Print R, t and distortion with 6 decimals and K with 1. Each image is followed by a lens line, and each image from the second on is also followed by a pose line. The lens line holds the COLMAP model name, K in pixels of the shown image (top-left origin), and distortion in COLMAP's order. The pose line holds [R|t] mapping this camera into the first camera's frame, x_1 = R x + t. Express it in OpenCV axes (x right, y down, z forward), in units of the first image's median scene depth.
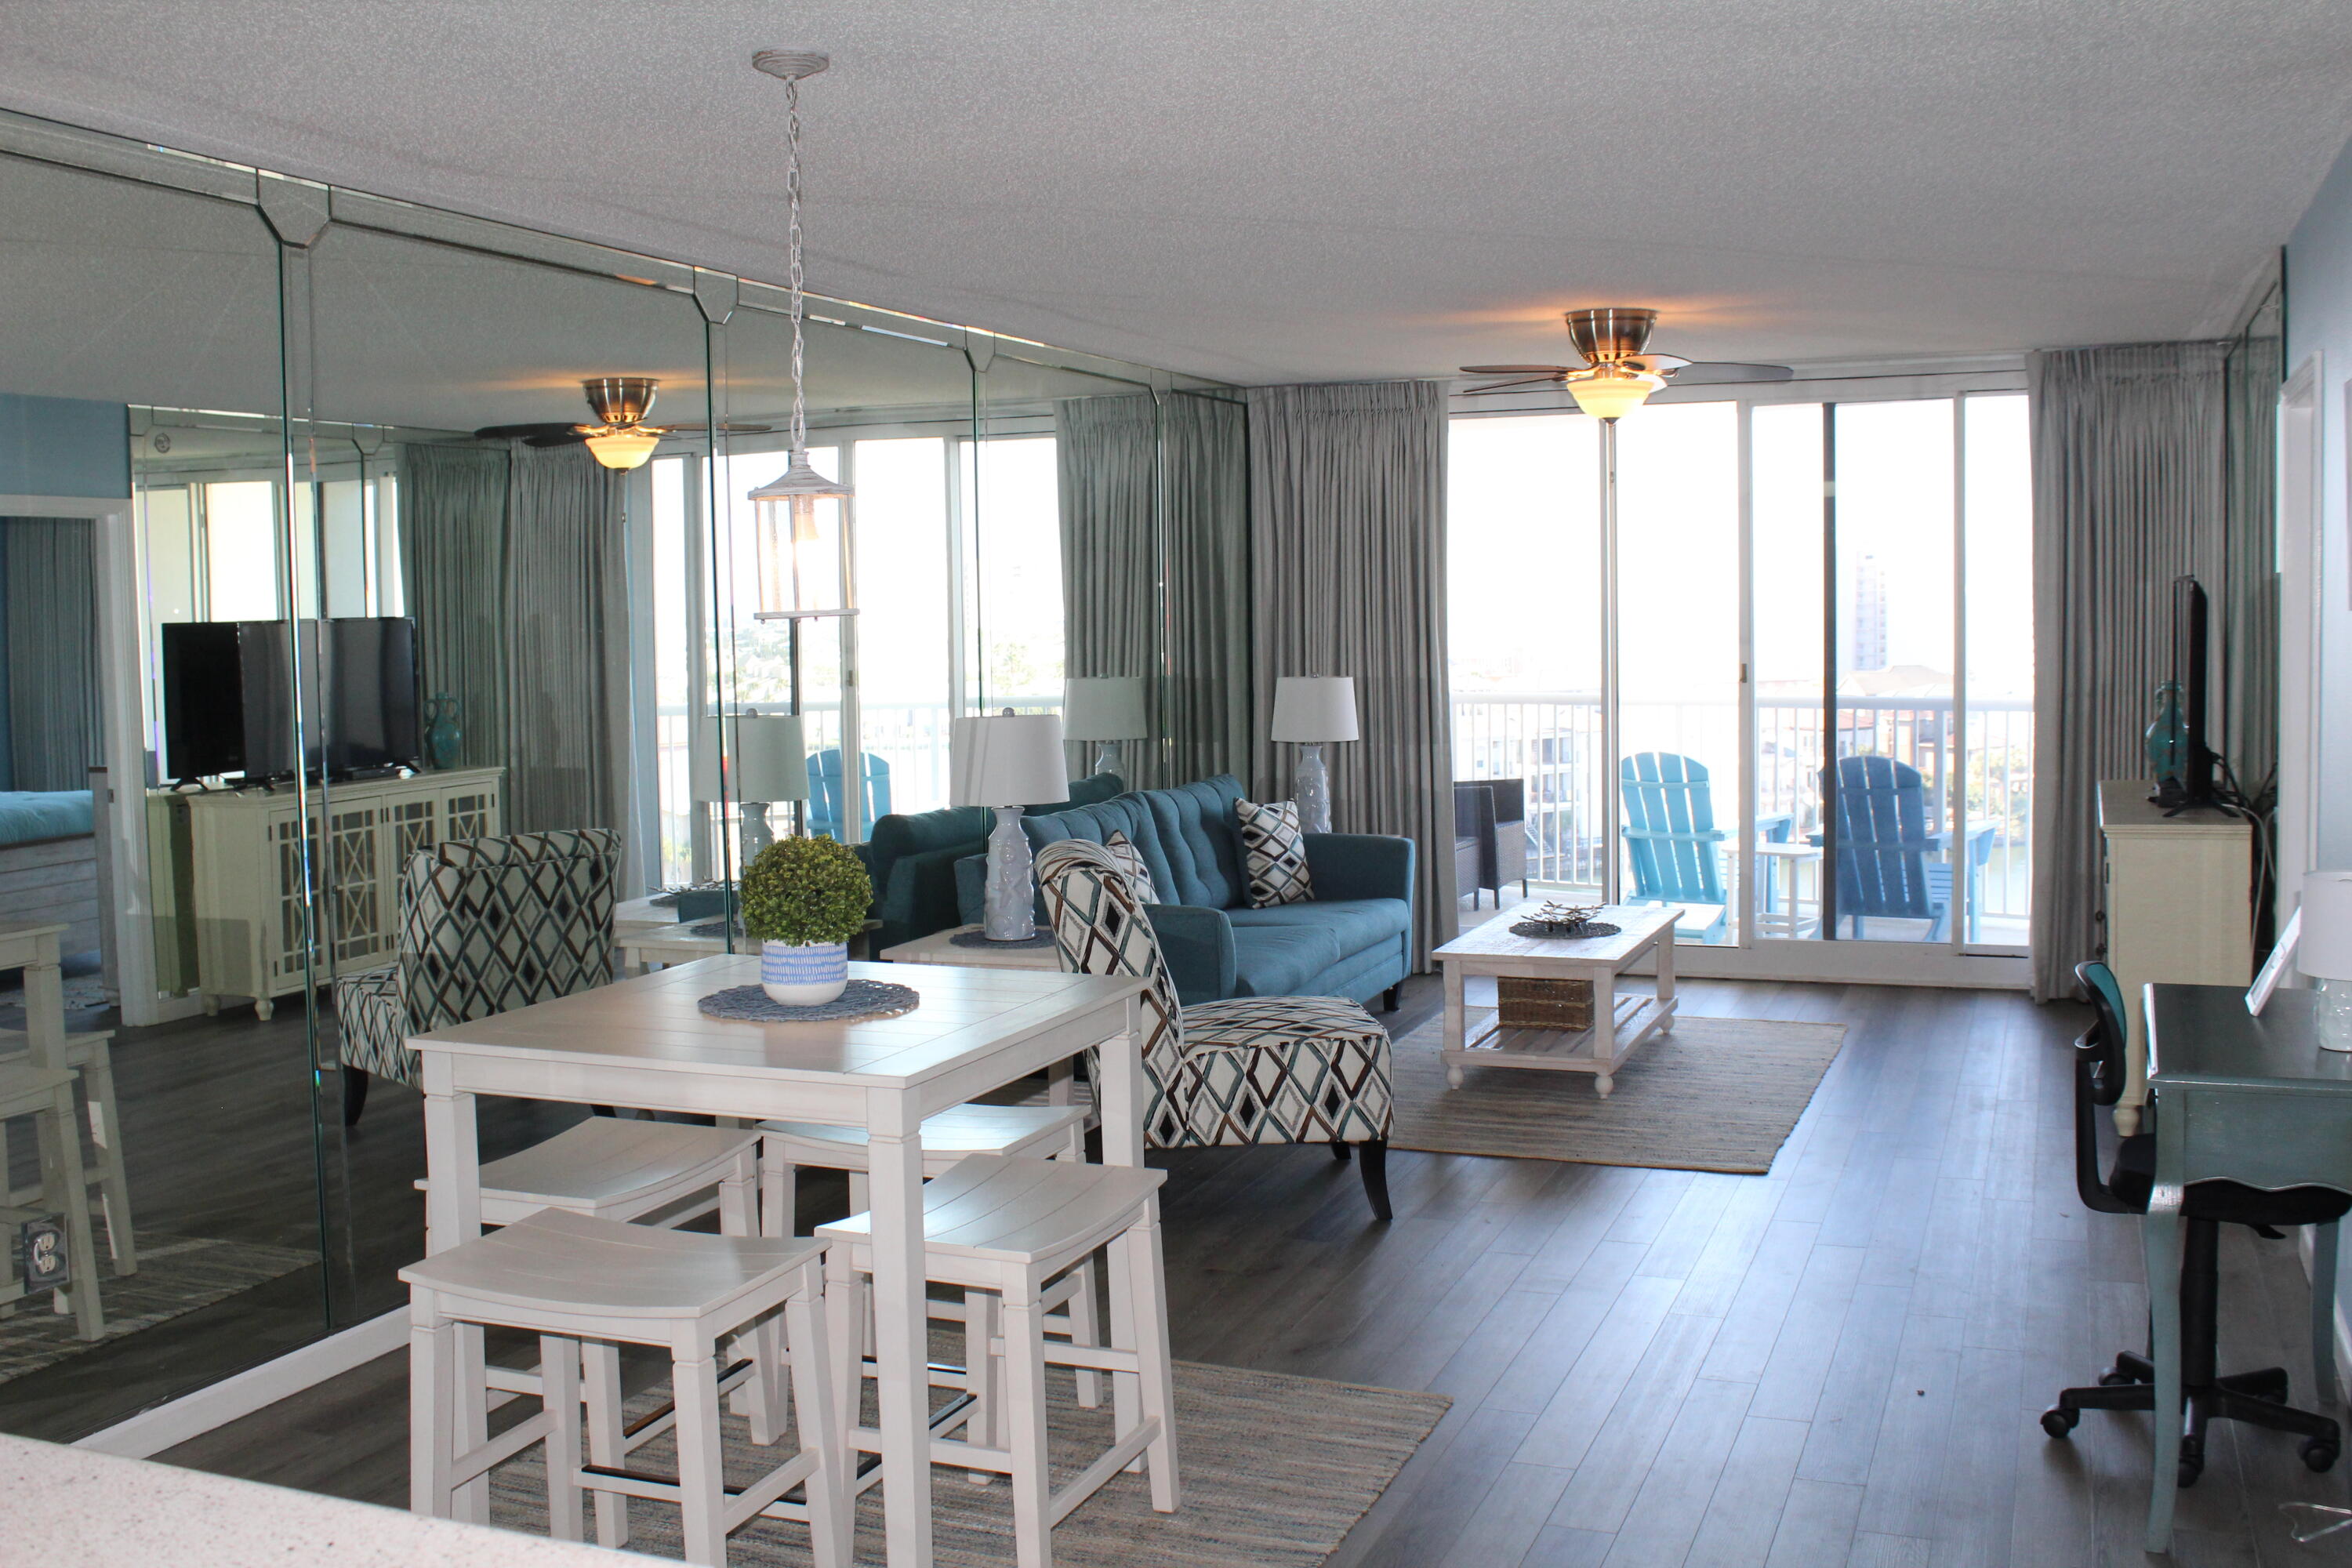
lens RADIAL K [[2270.4, 0, 1172.0], [0, 2270.4, 779.5], [0, 0, 1]] dist [-0.146777, 0.158010]
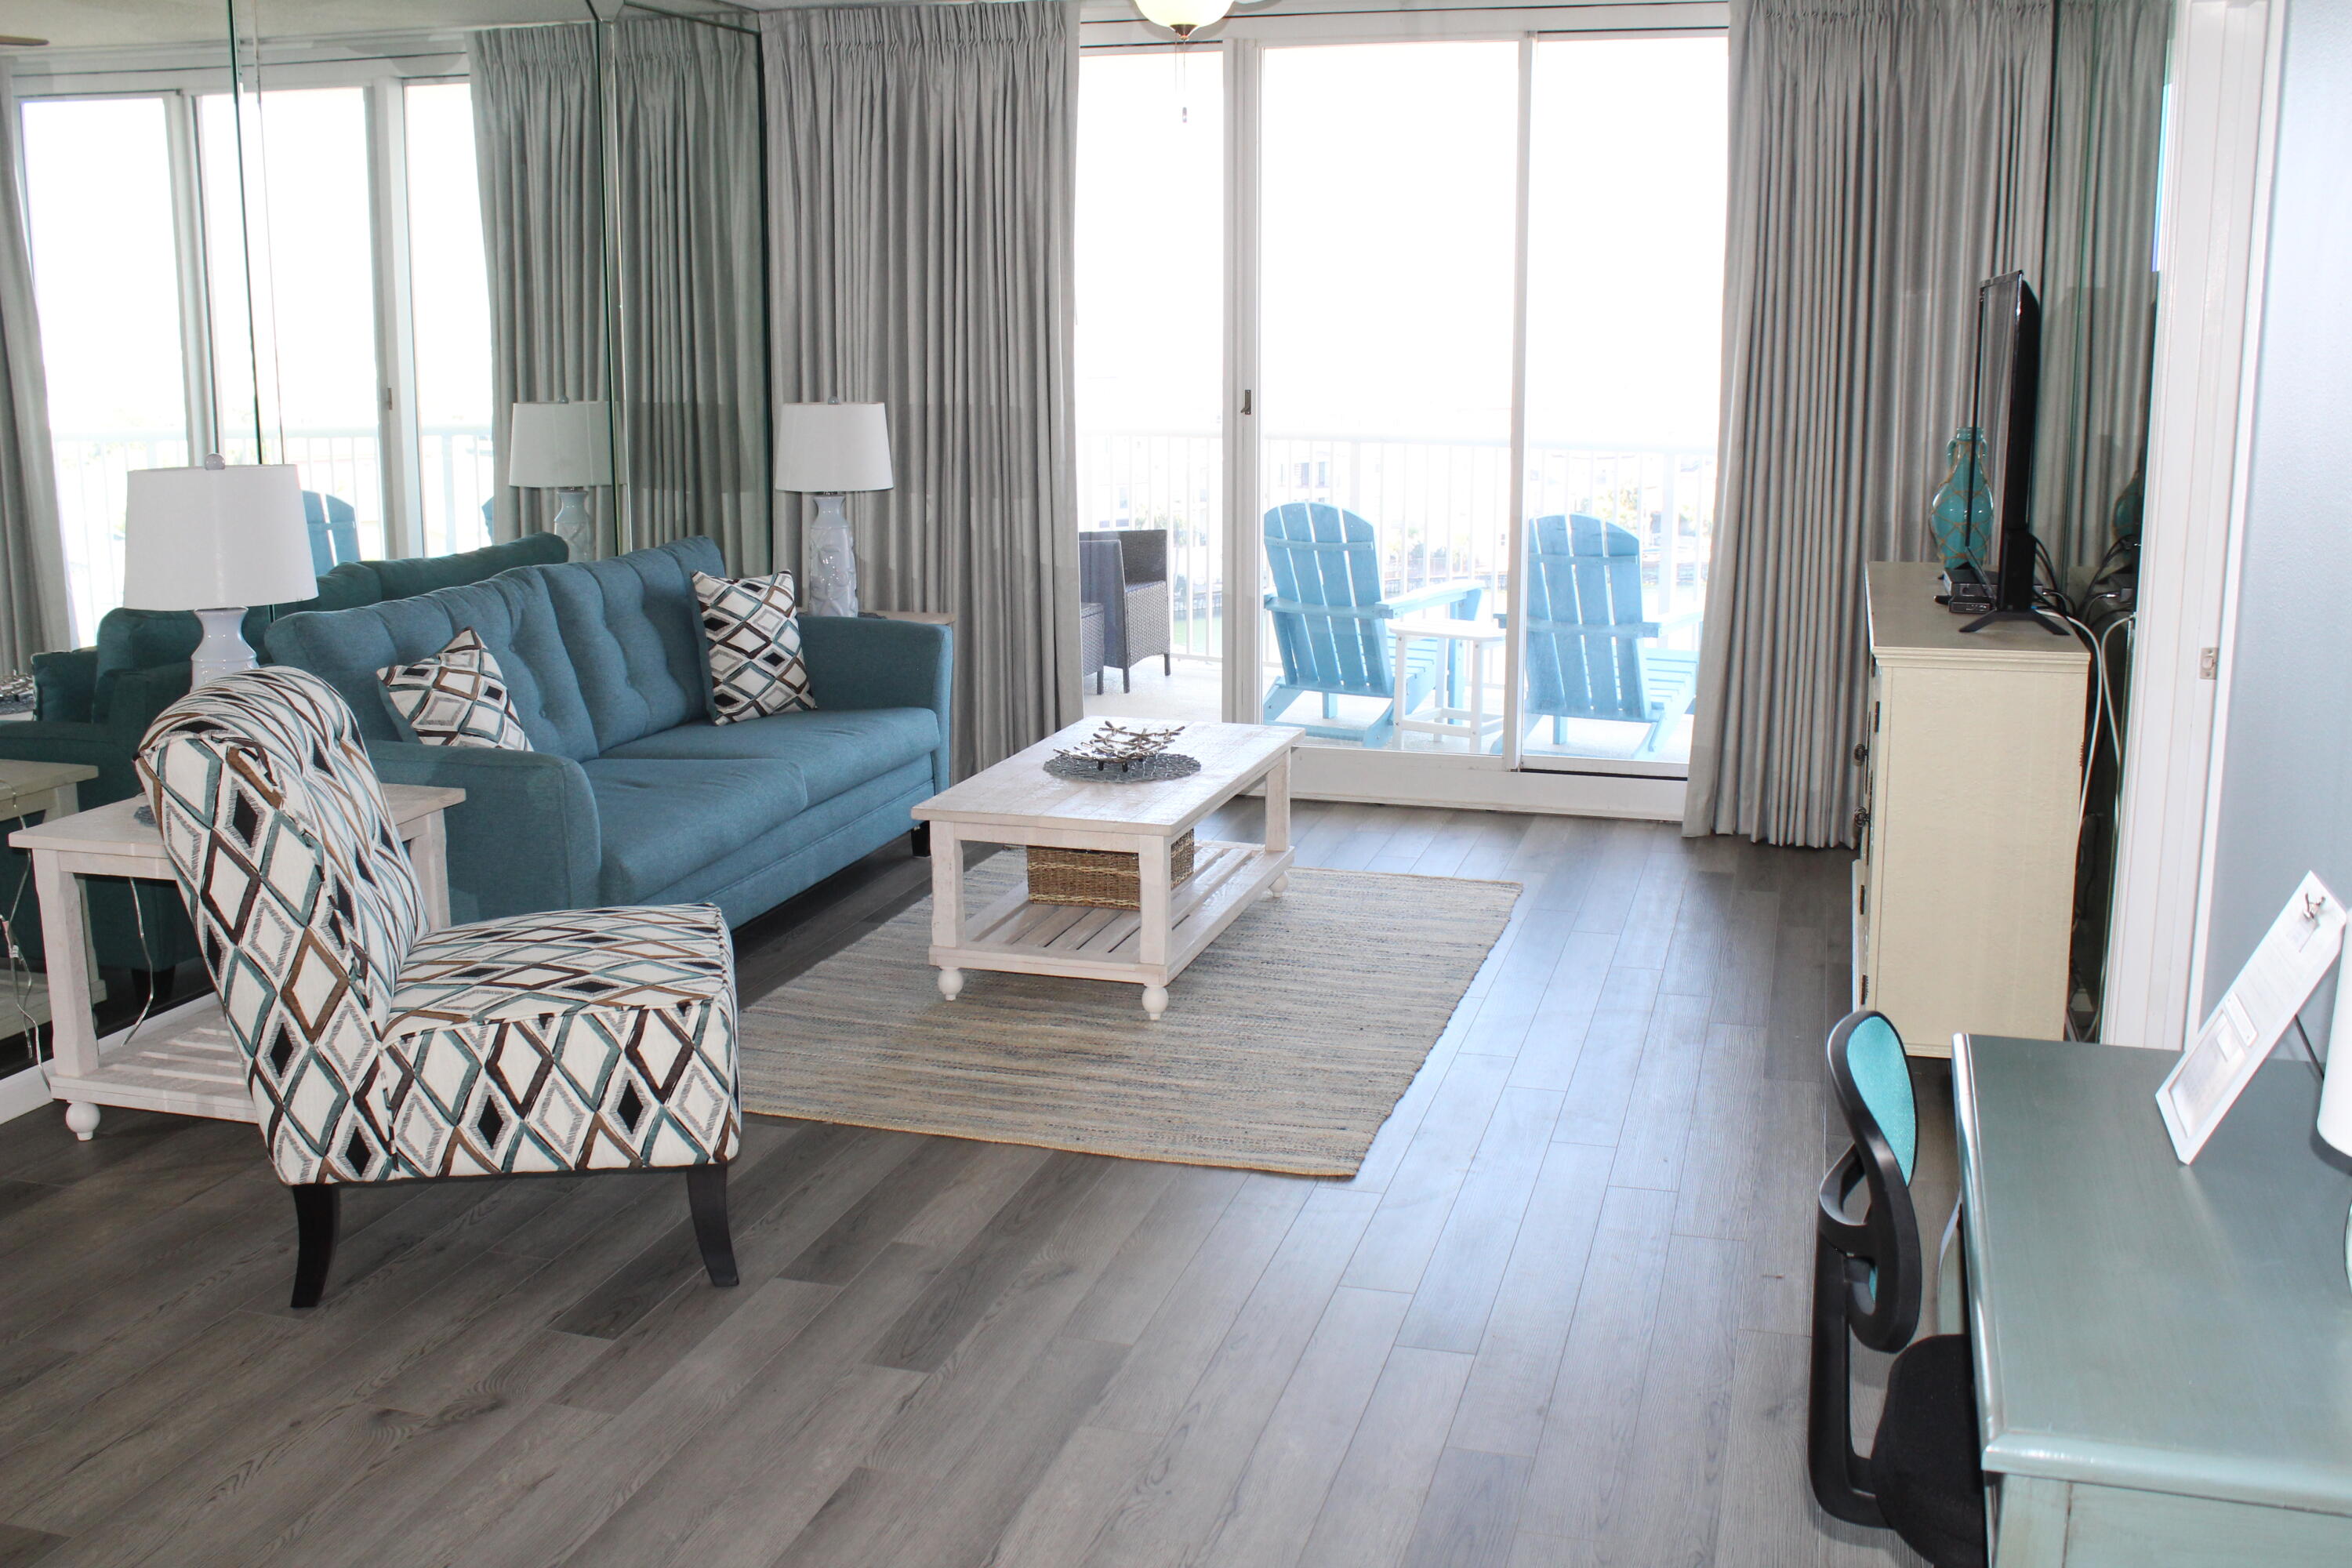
lens RADIAL K [[2270.4, 0, 1172.0], [0, 2270.4, 779.5], [0, 0, 1]] dist [-0.146777, 0.158010]
pose [[0.994830, -0.003037, 0.101508, 0.134439], [-0.009454, 0.992443, 0.122341, -0.019446], [-0.101112, -0.122668, 0.987284, 0.336377]]
